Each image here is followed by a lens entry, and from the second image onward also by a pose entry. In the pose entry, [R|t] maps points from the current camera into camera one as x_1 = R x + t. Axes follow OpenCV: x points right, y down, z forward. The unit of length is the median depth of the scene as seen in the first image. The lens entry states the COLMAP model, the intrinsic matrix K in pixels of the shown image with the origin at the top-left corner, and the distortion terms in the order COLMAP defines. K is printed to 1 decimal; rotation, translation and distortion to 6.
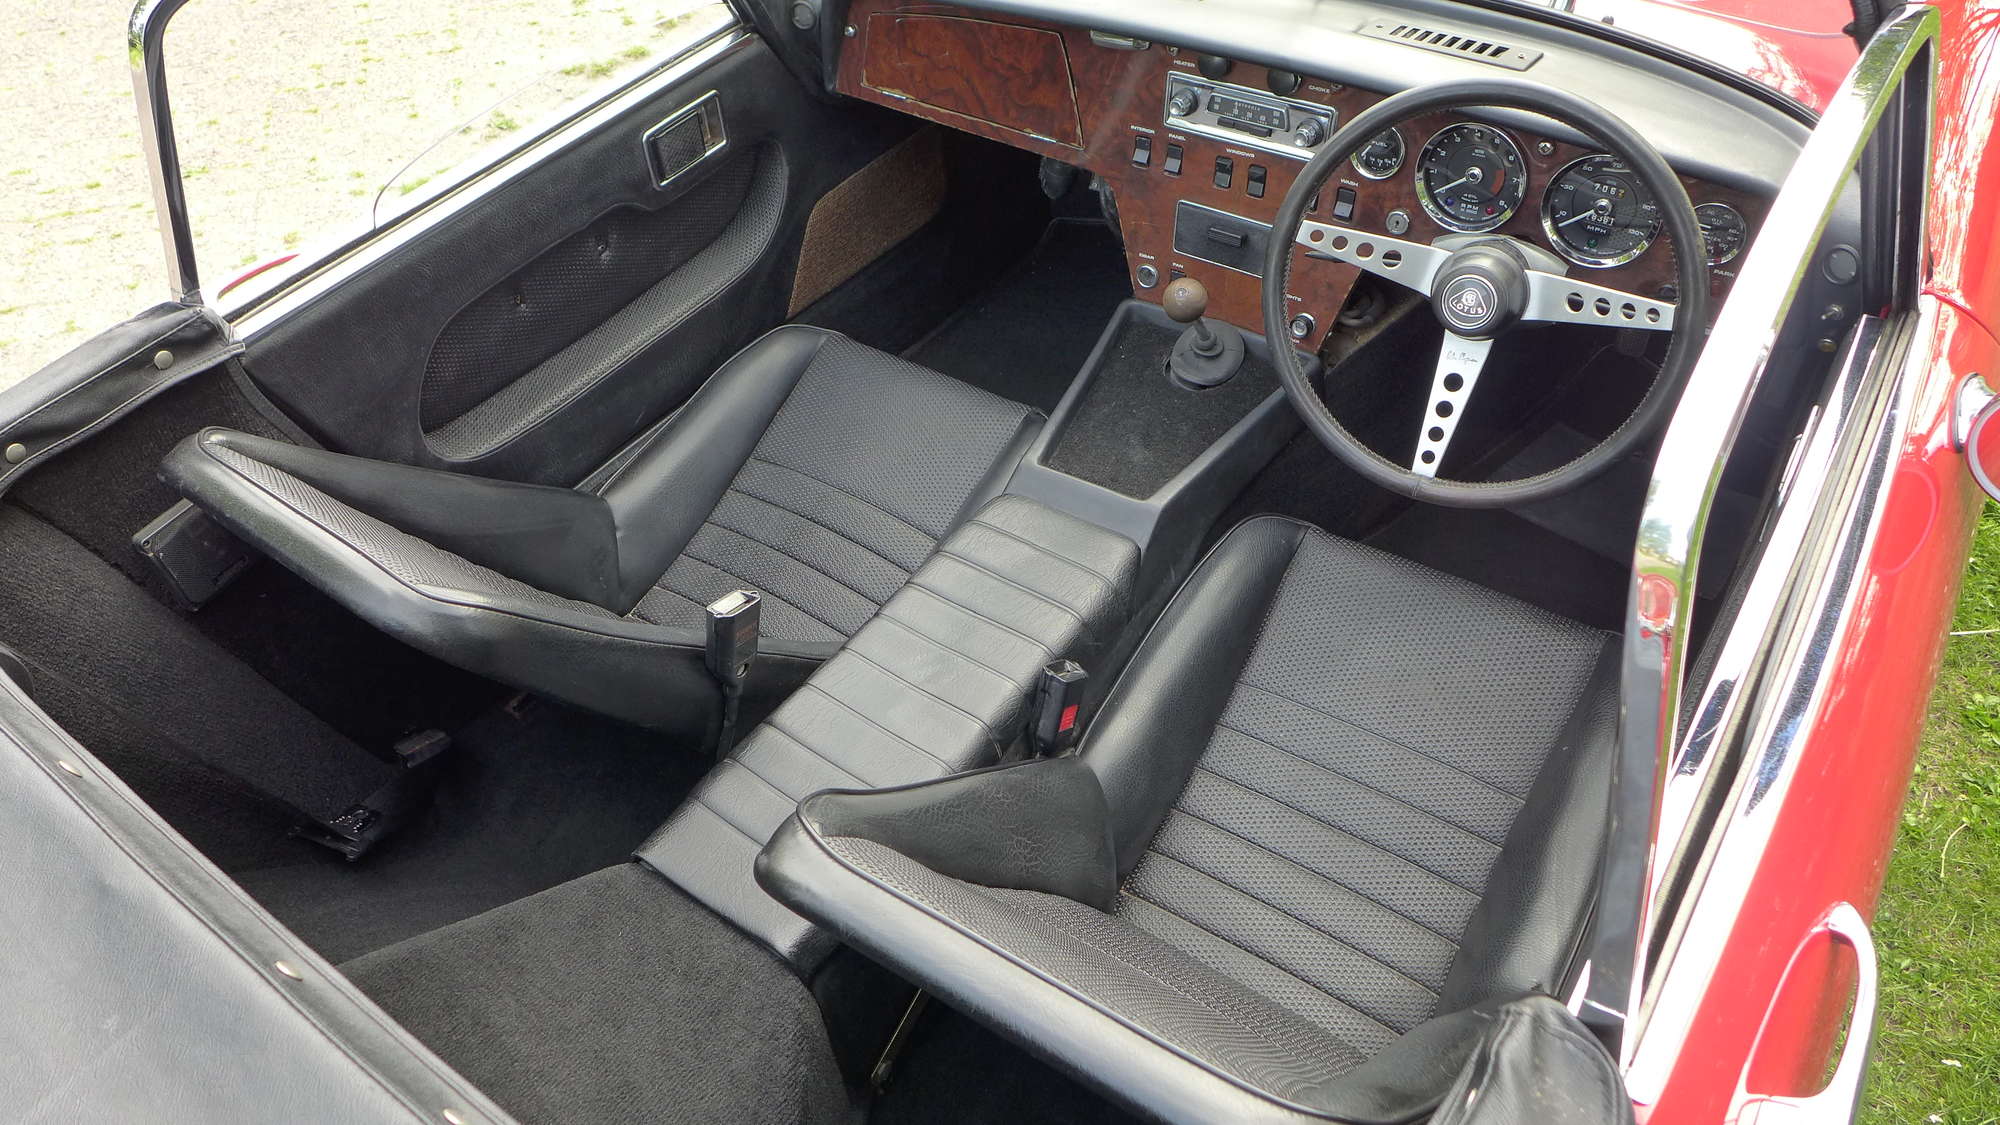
lens RADIAL K [[1362.8, 0, 1000.0], [0, 1362.8, 562.5], [0, 0, 1]] dist [-0.035478, -0.000464]
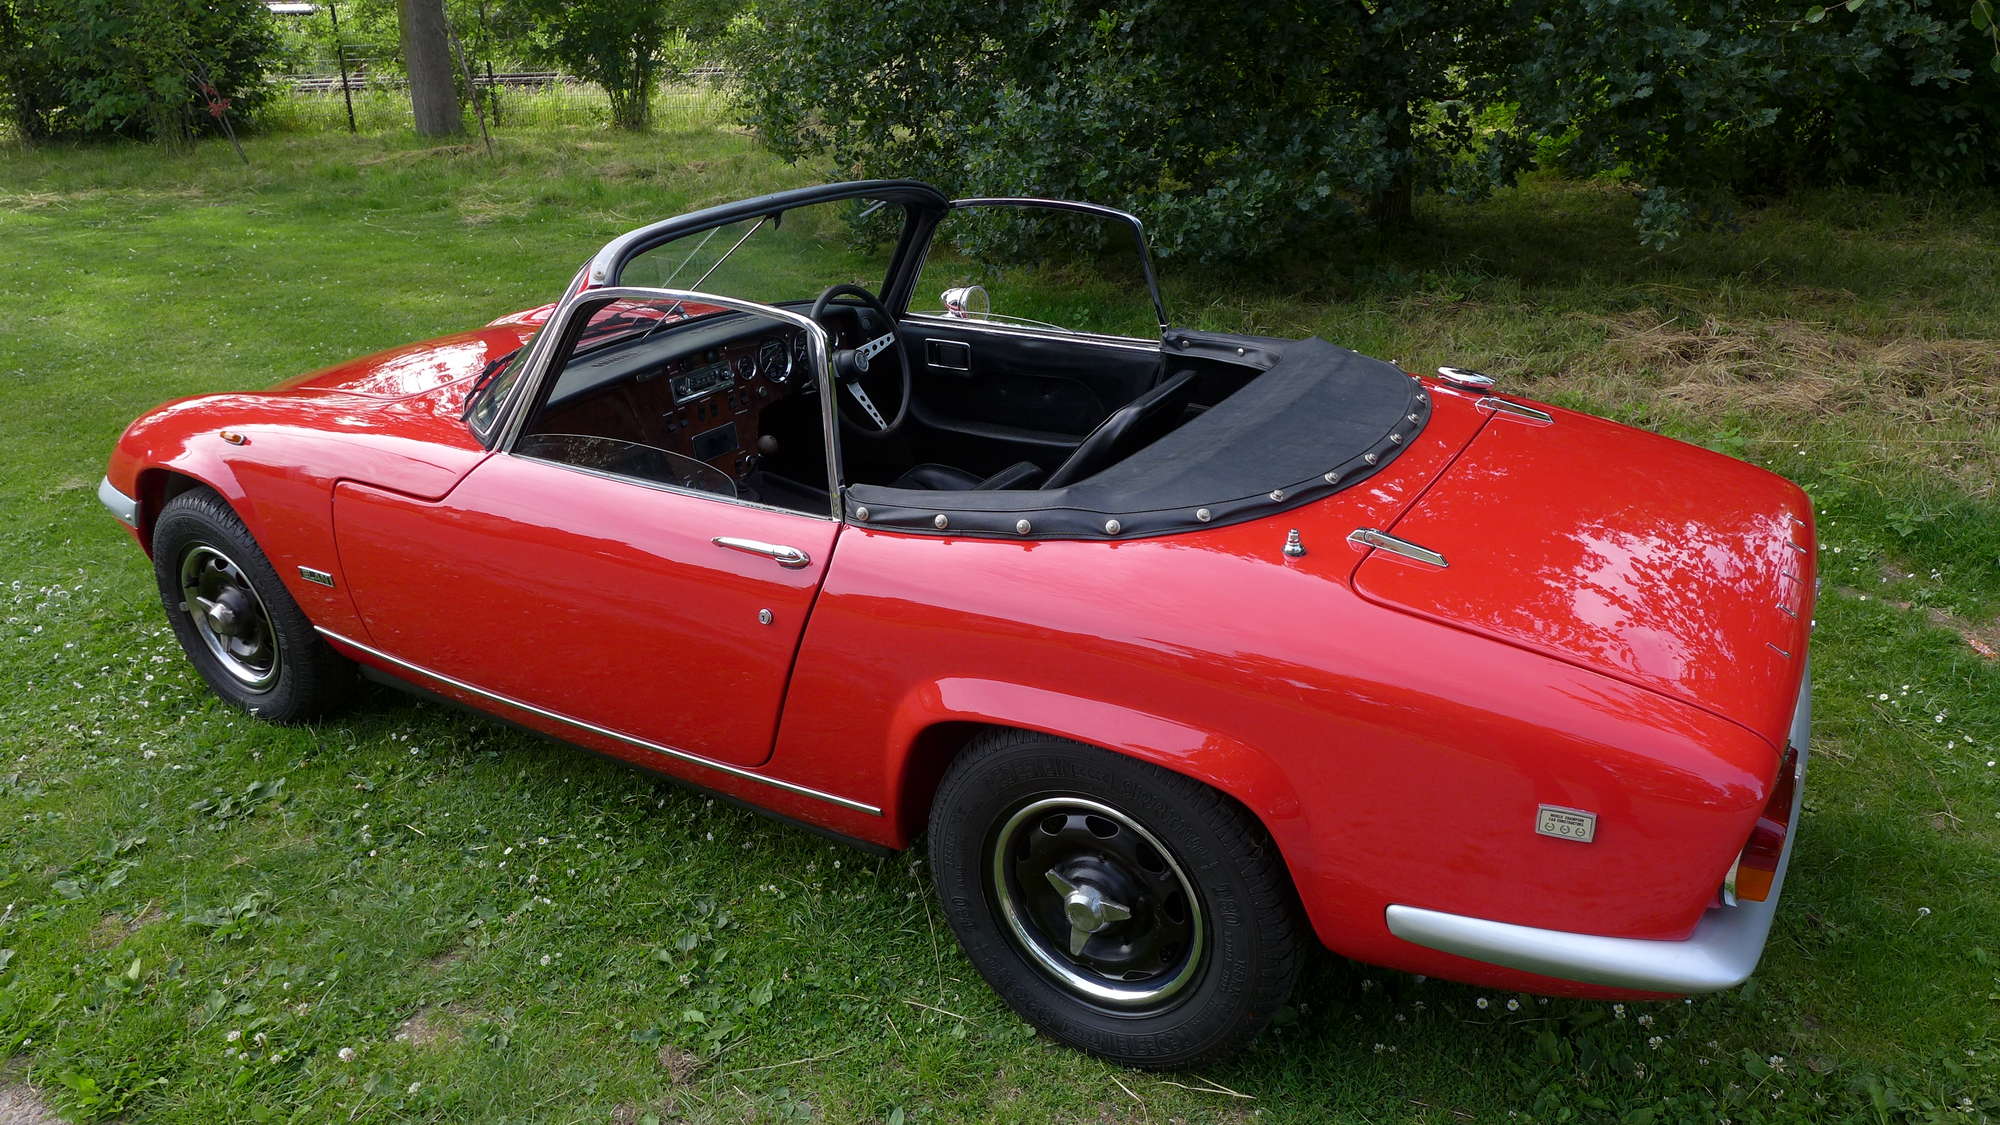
lens RADIAL K [[1362.8, 0, 1000.0], [0, 1362.8, 562.5], [0, 0, 1]] dist [-0.035478, -0.000464]
pose [[-0.073527, -0.317201, 0.945504, -1.989165], [0.713618, 0.645546, 0.272064, -0.398408], [-0.696665, 0.694733, 0.178895, 0.496064]]
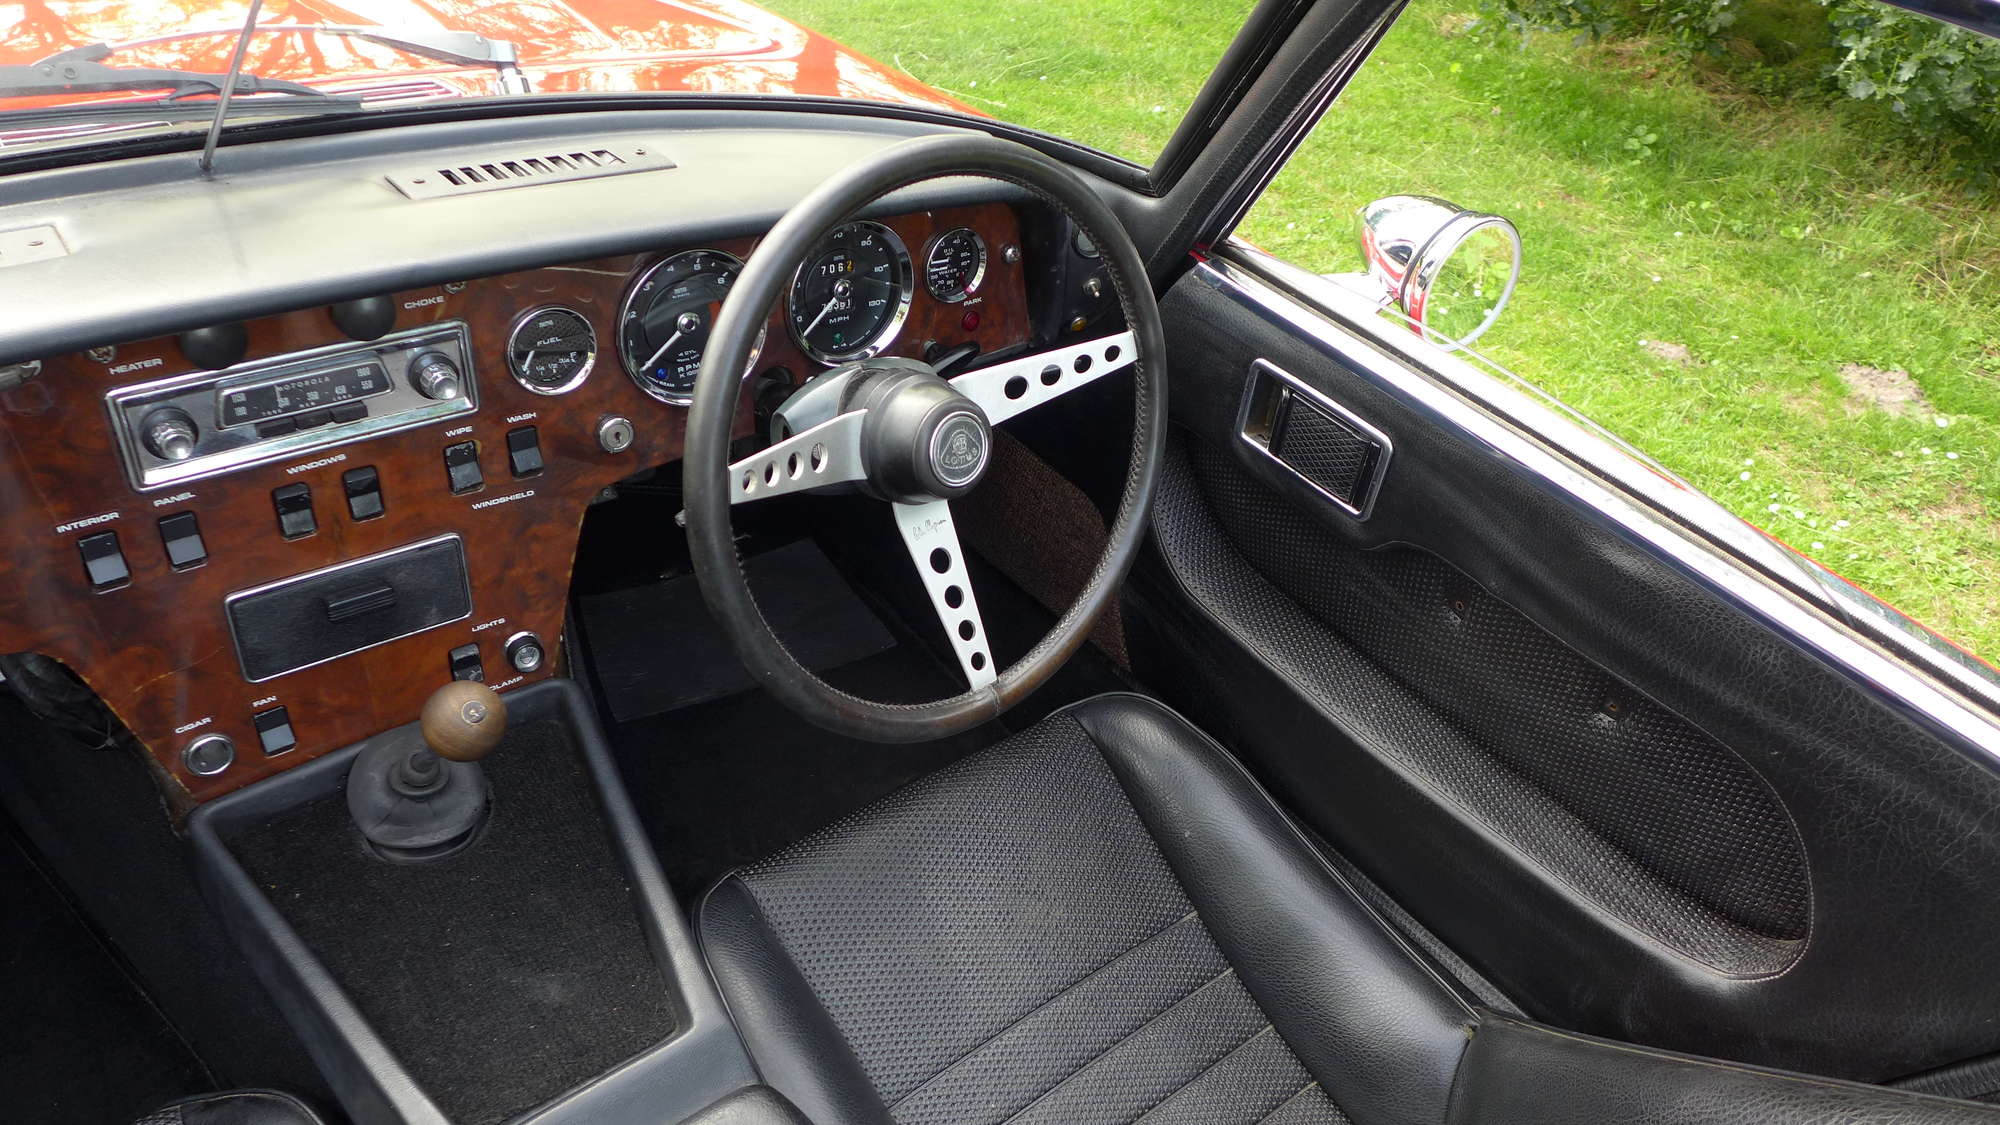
lens RADIAL K [[1362.8, 0, 1000.0], [0, 1362.8, 562.5], [0, 0, 1]] dist [-0.035478, -0.000464]
pose [[0.280099, -0.494835, 0.822608, -0.222745], [0.552337, 0.783933, 0.283499, -0.280783], [-0.785155, 0.374949, 0.492895, 0.541861]]
